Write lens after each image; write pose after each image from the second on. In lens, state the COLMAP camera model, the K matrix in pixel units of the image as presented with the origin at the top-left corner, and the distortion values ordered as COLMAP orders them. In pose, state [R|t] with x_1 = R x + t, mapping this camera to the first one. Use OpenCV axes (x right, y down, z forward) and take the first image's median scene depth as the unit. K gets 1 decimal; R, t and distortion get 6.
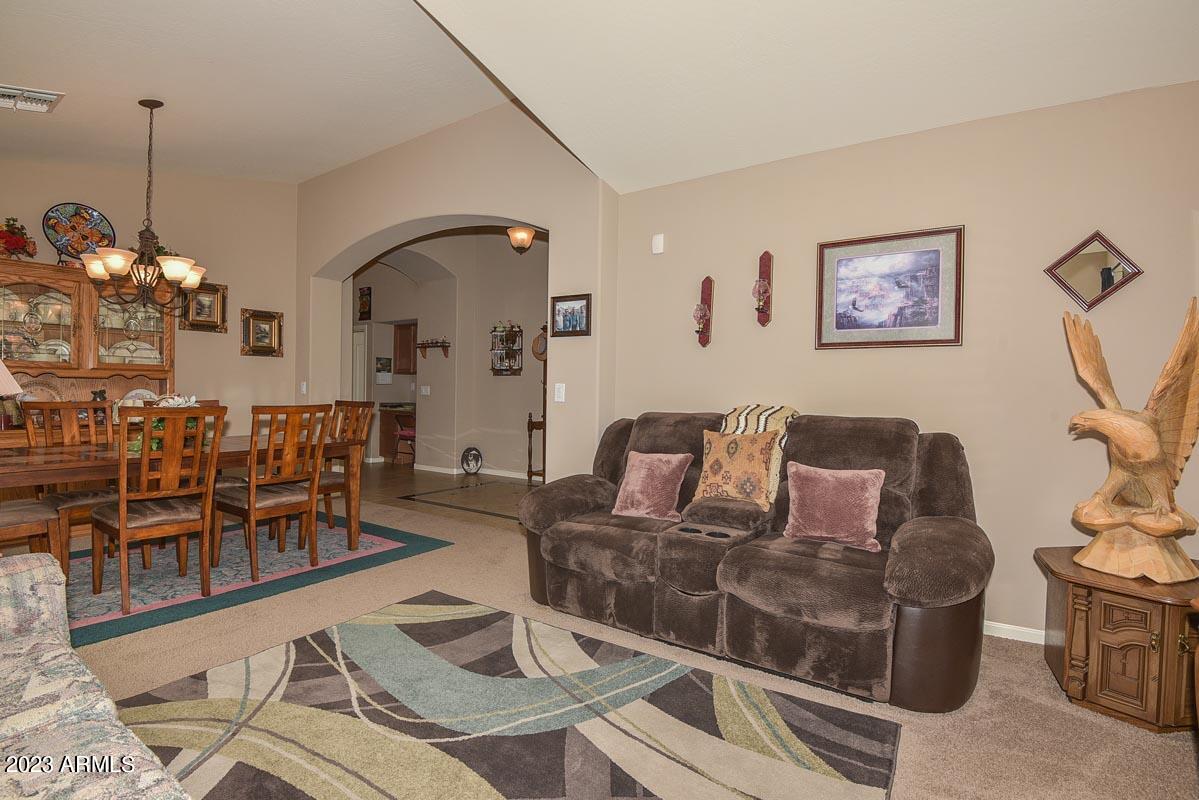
lens RADIAL K [[560.0, 0, 599.5], [0, 560.0, 400.0], [0, 0, 1]] dist [-0.000358, -0.000157]
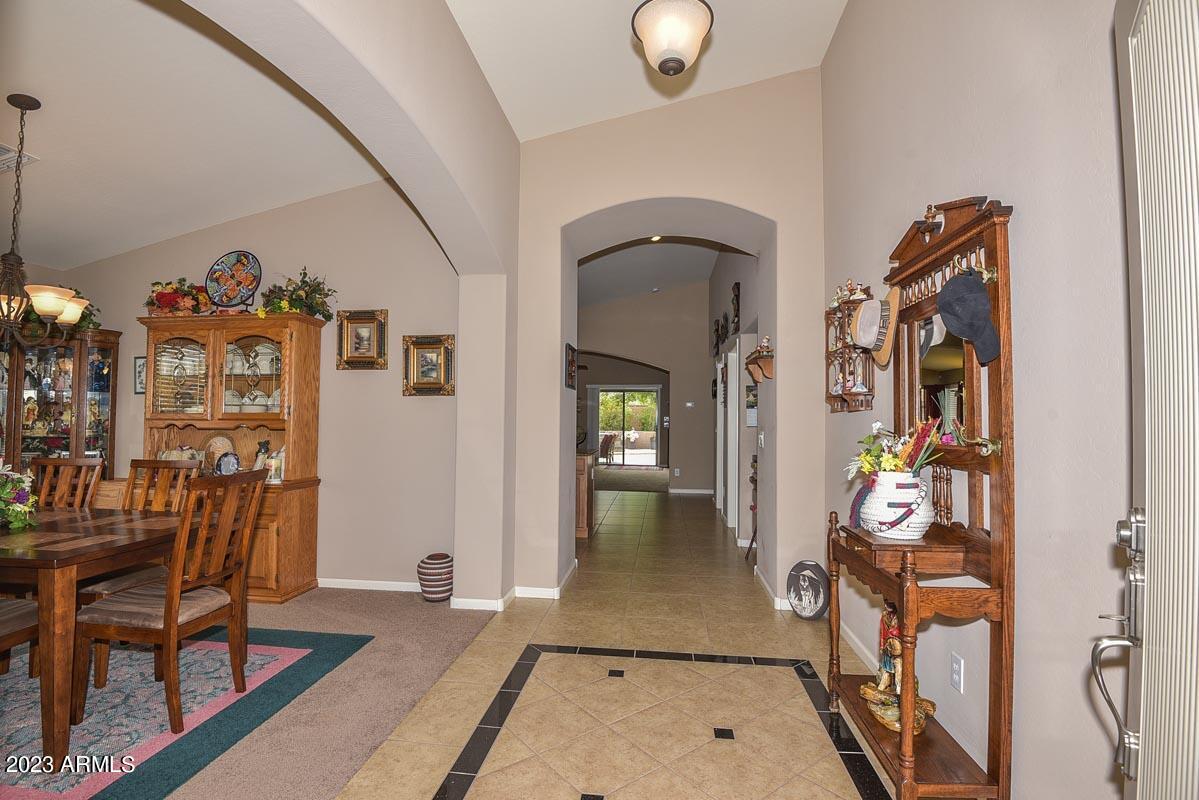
lens RADIAL K [[560.0, 0, 599.5], [0, 560.0, 400.0], [0, 0, 1]] dist [-0.000358, -0.000157]
pose [[0.456820, -0.024248, -0.889228, 0.219418], [-0.013543, 0.999323, -0.034208, -0.064470], [0.889456, 0.027670, 0.456183, 1.112860]]
